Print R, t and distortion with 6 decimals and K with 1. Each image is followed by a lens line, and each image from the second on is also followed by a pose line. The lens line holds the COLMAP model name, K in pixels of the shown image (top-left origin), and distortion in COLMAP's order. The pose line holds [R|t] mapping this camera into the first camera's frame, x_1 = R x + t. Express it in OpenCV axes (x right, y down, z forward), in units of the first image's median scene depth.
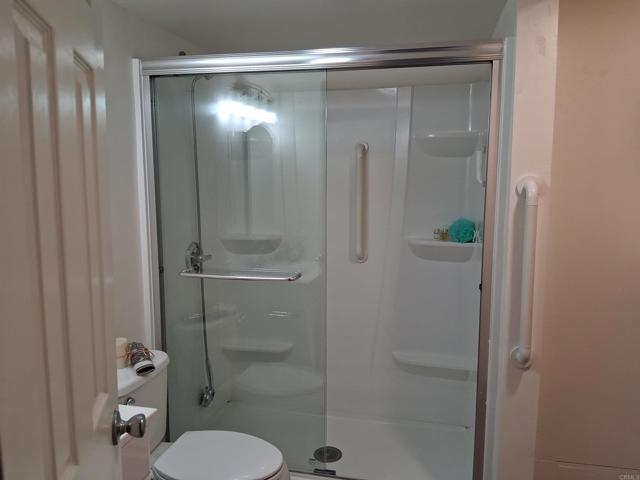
lens RADIAL K [[488.3, 0, 314.4], [0, 488.3, 238.7], [0, 0, 1]] dist [0.119179, -0.195480]
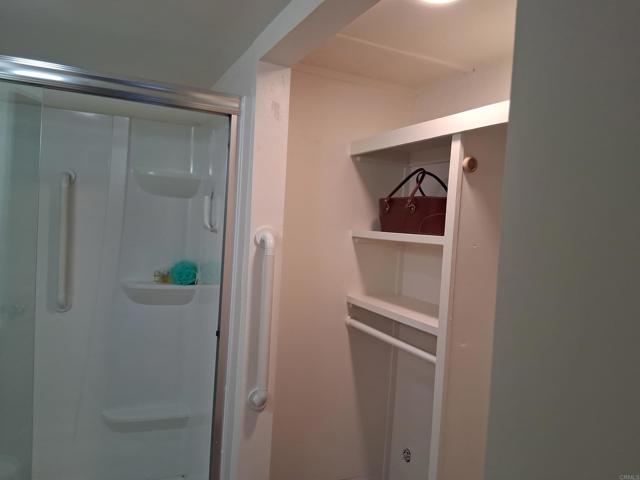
lens RADIAL K [[488.3, 0, 314.4], [0, 488.3, 238.7], [0, 0, 1]] dist [0.119179, -0.195480]
pose [[0.792062, 0.023095, 0.610004, -0.095865], [0.007437, 0.998845, -0.047473, -0.036068], [-0.610395, 0.042138, 0.790975, 0.064596]]
